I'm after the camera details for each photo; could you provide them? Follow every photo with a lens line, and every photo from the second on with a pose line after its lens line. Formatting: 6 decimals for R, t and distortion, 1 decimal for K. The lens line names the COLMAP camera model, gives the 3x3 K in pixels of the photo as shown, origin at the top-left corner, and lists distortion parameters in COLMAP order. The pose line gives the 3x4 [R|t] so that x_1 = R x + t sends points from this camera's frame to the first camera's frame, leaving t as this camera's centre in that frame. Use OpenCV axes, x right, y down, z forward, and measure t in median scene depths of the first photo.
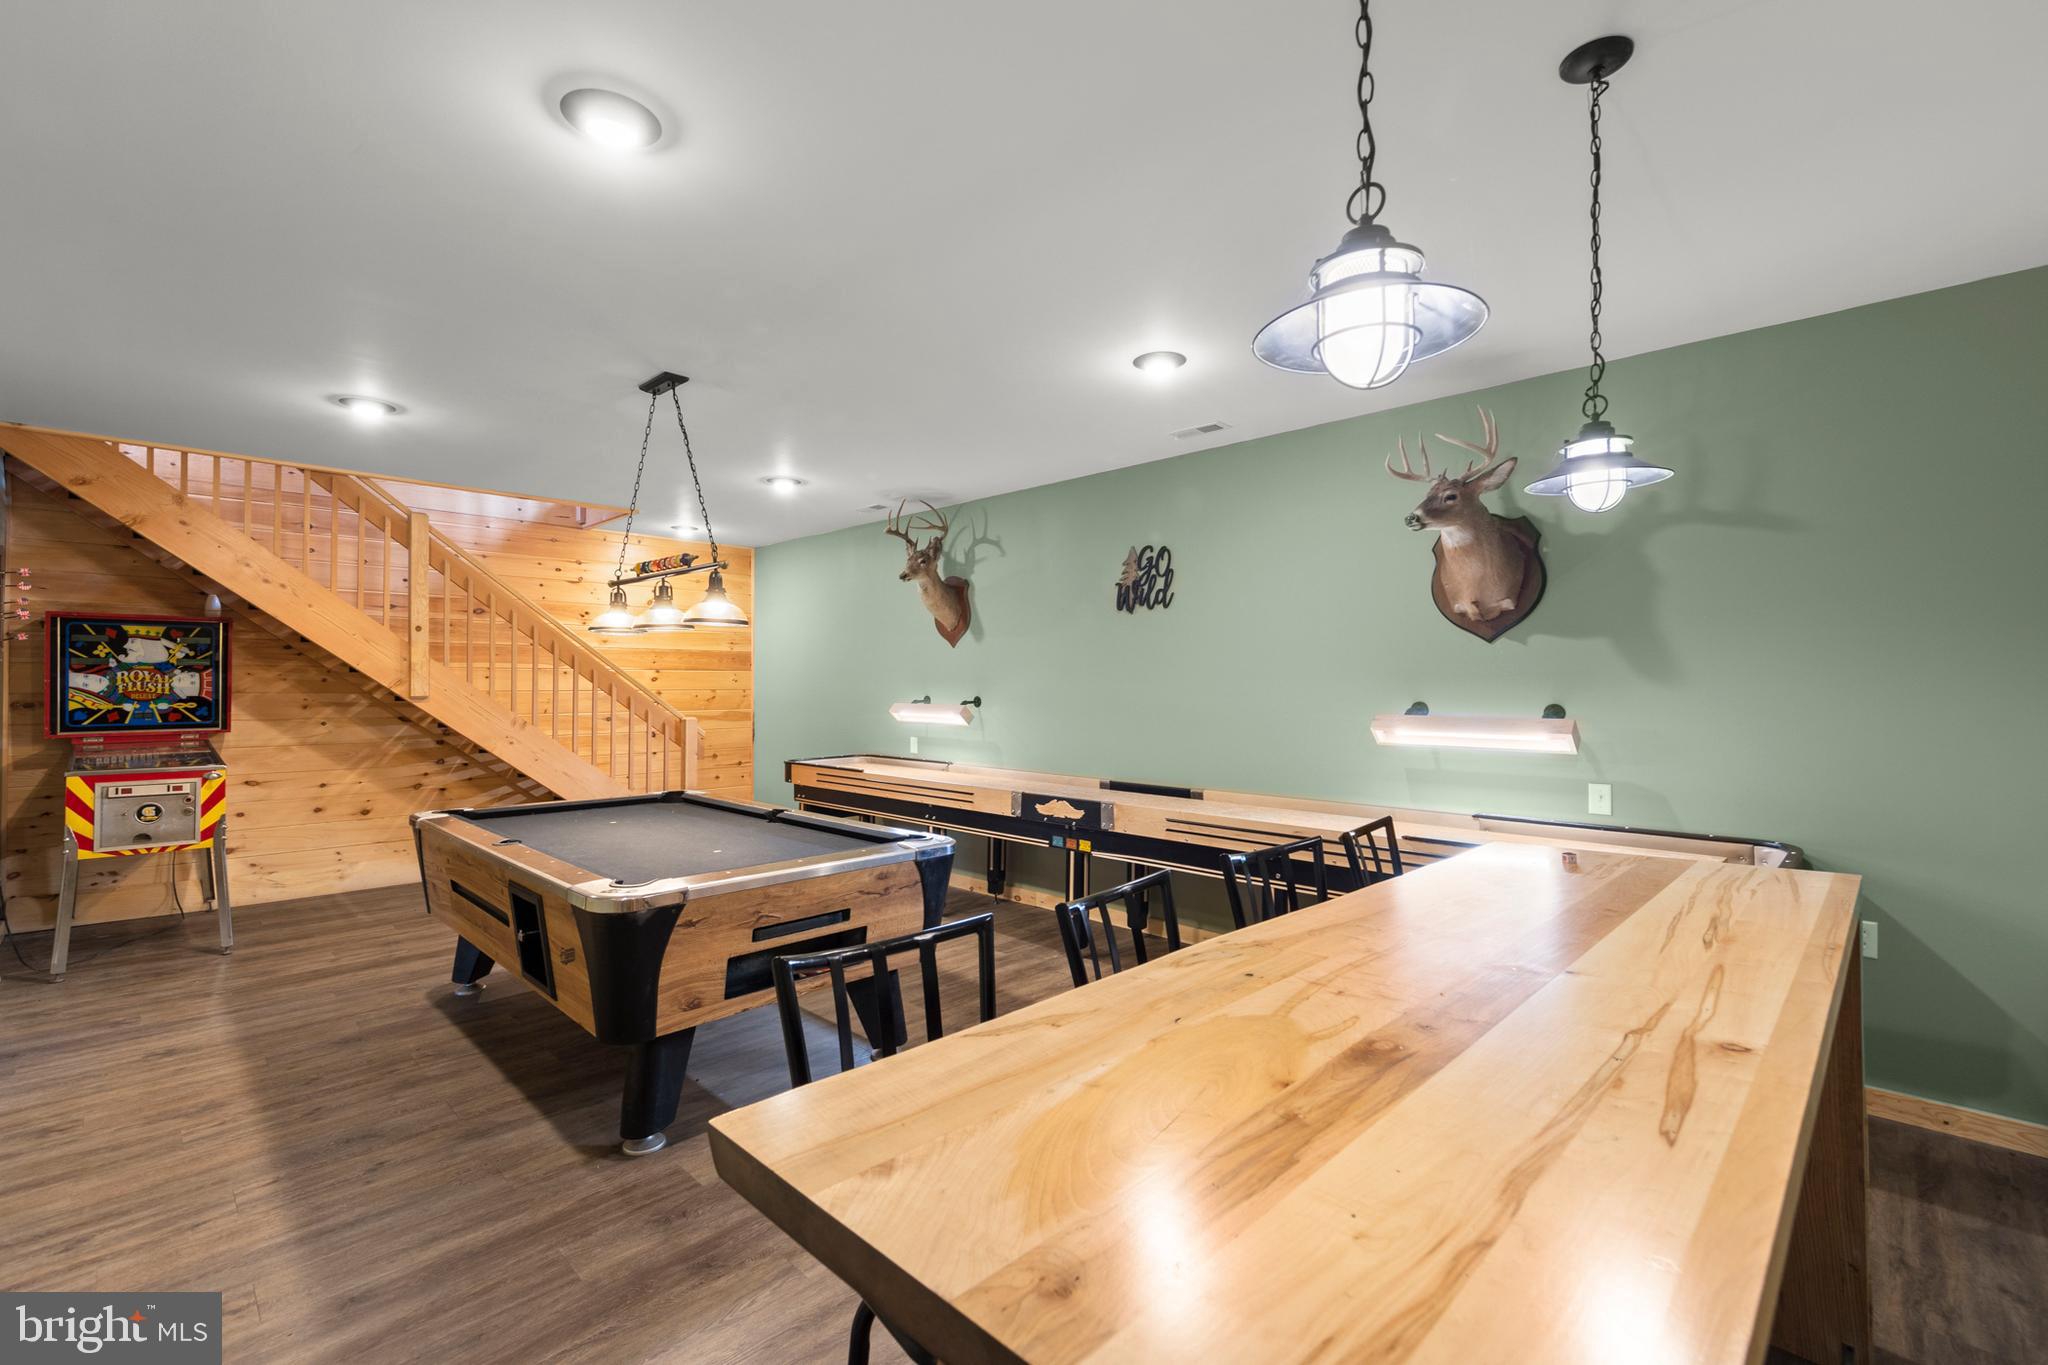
lens RADIAL K [[899.4, 0, 1021.4], [0, 899.4, 677.8], [0, 0, 1]] dist [0.011643, -0.001412]
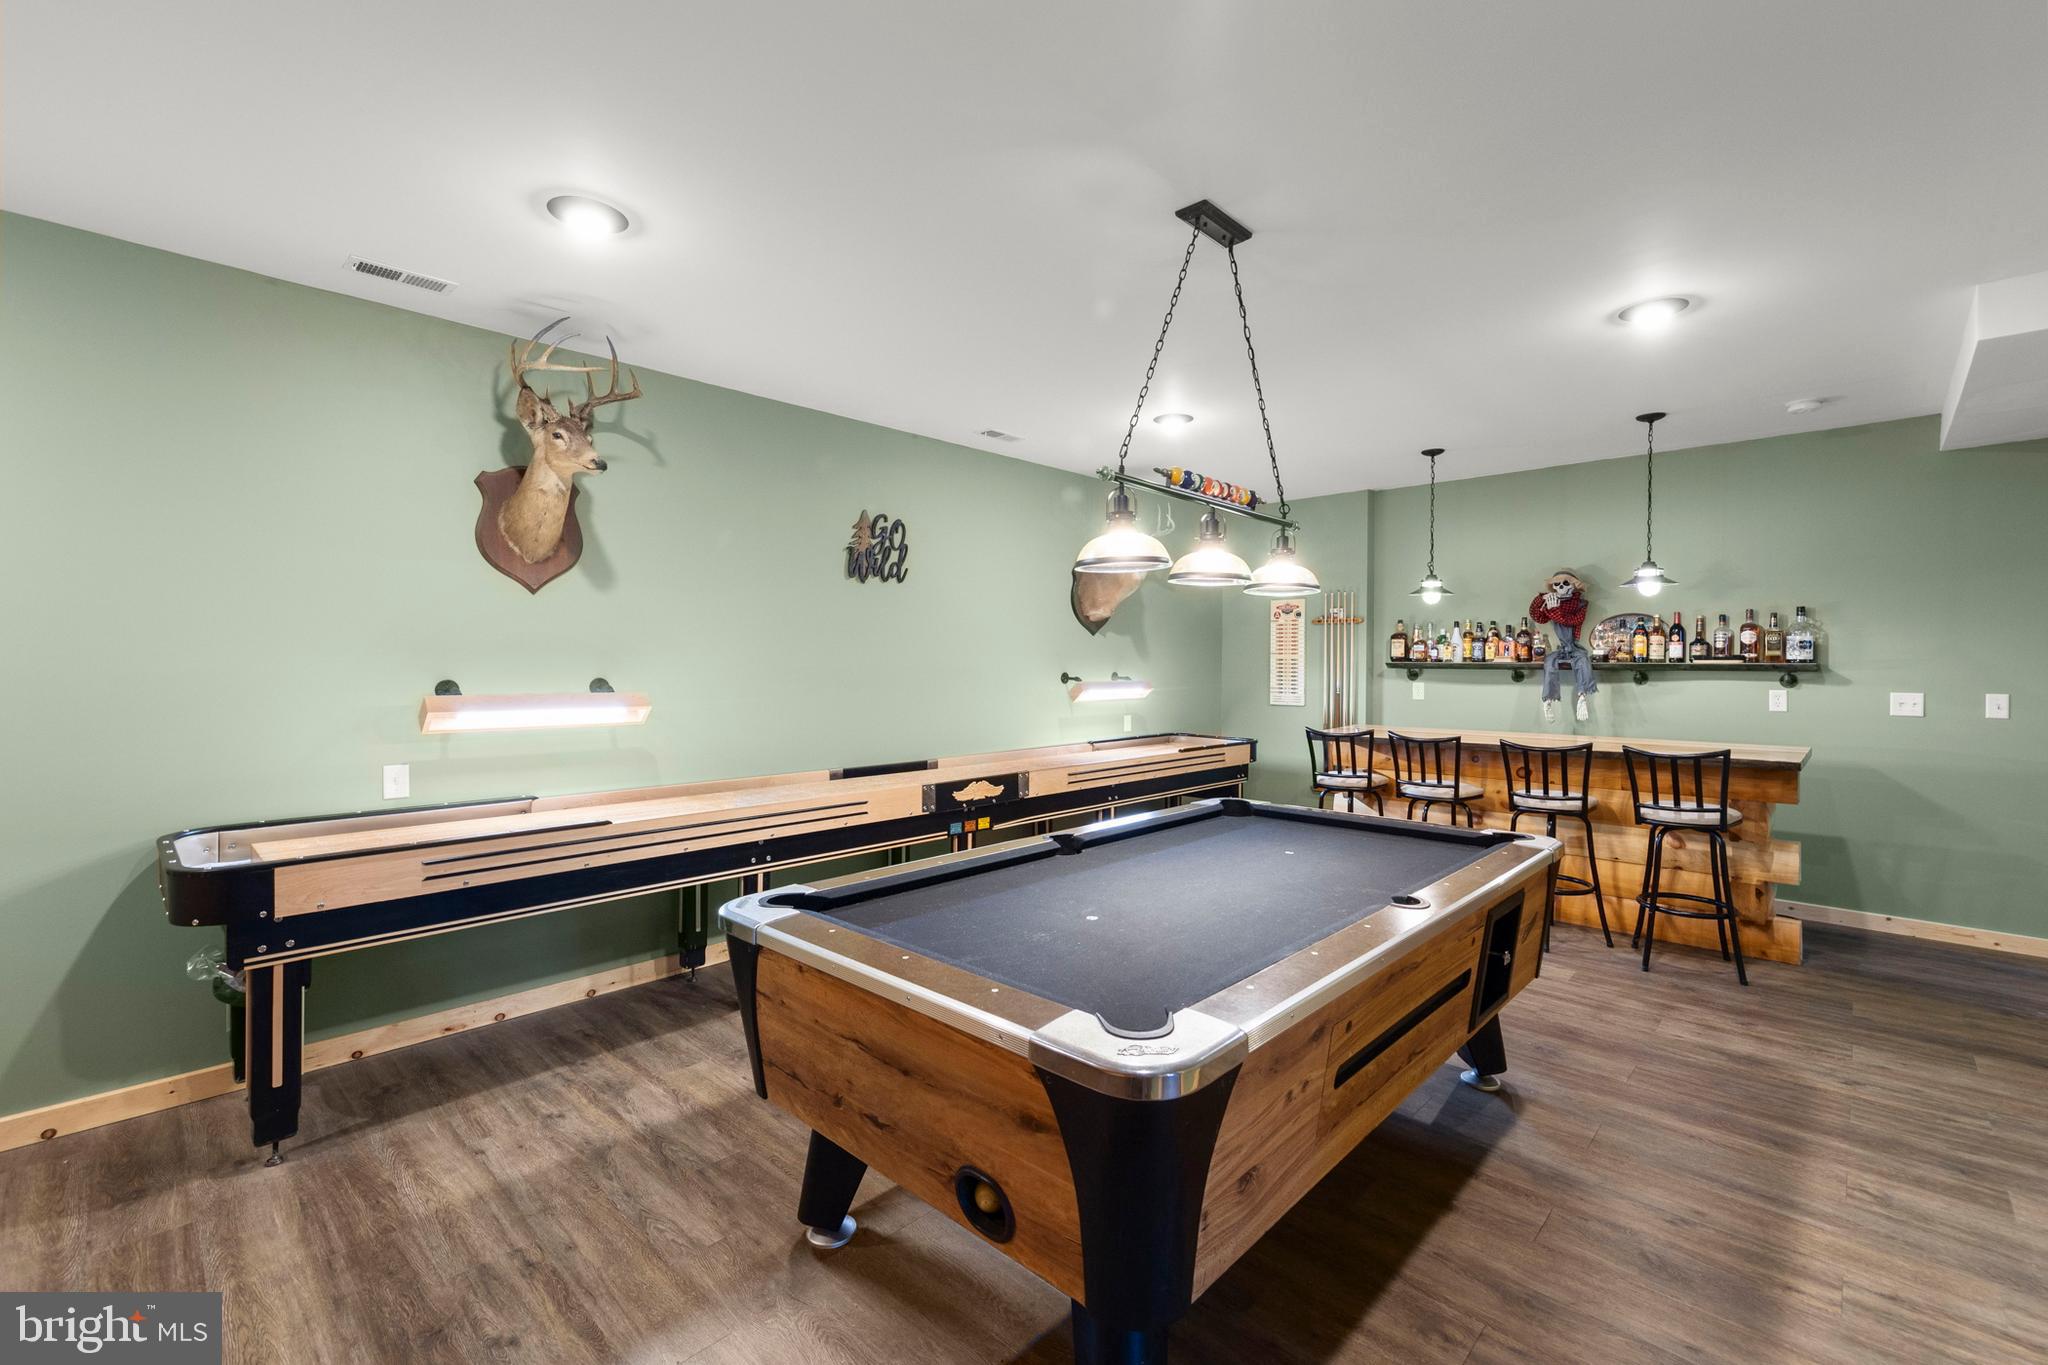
lens RADIAL K [[899.4, 0, 1034.4], [0, 899.4, 672.3], [0, 0, 1]] dist [0.011643, -0.001412]
pose [[-0.046747, -0.011989, 0.998835, -0.833422], [-0.010790, 0.999876, 0.011497, 0.007519], [-0.998849, -0.010240, -0.046870, 0.898532]]
